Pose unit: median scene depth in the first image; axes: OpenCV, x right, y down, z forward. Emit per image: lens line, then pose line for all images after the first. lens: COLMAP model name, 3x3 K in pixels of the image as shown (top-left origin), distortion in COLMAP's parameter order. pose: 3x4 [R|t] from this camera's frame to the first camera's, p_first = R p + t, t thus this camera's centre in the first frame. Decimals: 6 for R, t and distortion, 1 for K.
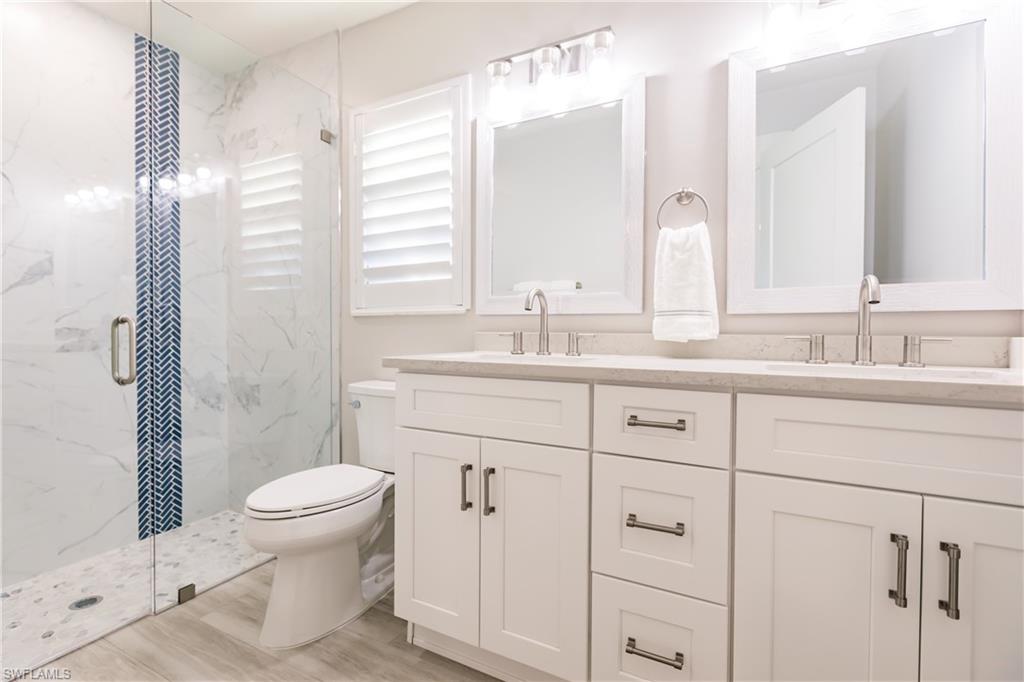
lens RADIAL K [[457.6, 0, 507.8], [0, 457.6, 337.8], [0, 0, 1]] dist [0.002643, -0.001304]
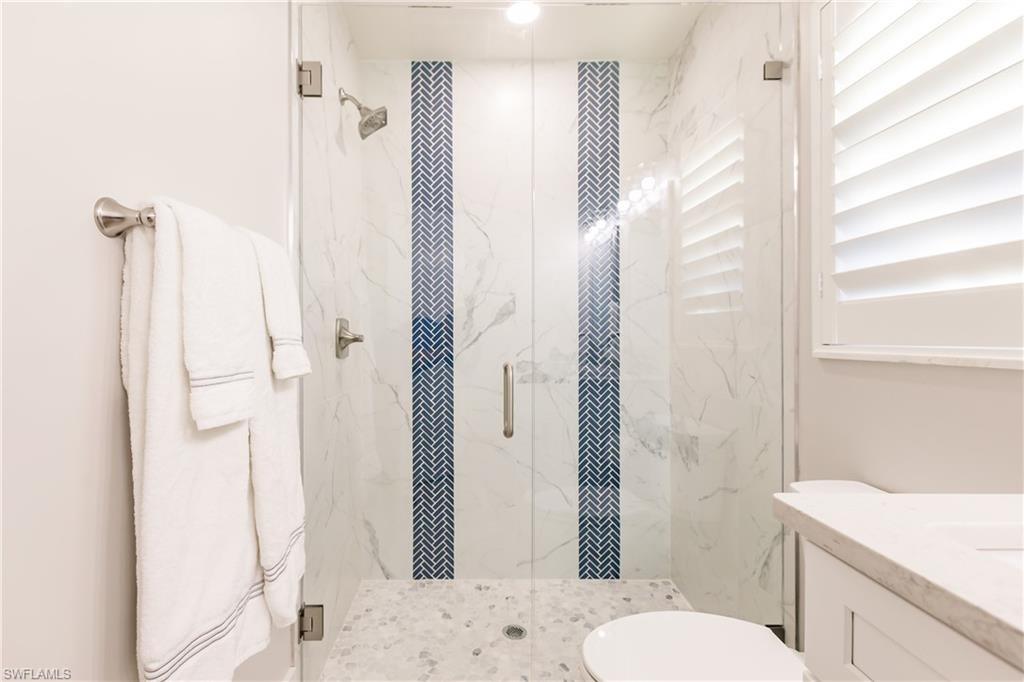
lens RADIAL K [[457.6, 0, 516.5], [0, 457.6, 329.1], [0, 0, 1]] dist [0.002643, -0.001304]
pose [[0.459651, -0.000928, -0.888099, -0.000222], [-0.011478, 0.999910, -0.006985, -0.073147], [0.888025, 0.013404, 0.459599, 0.389842]]
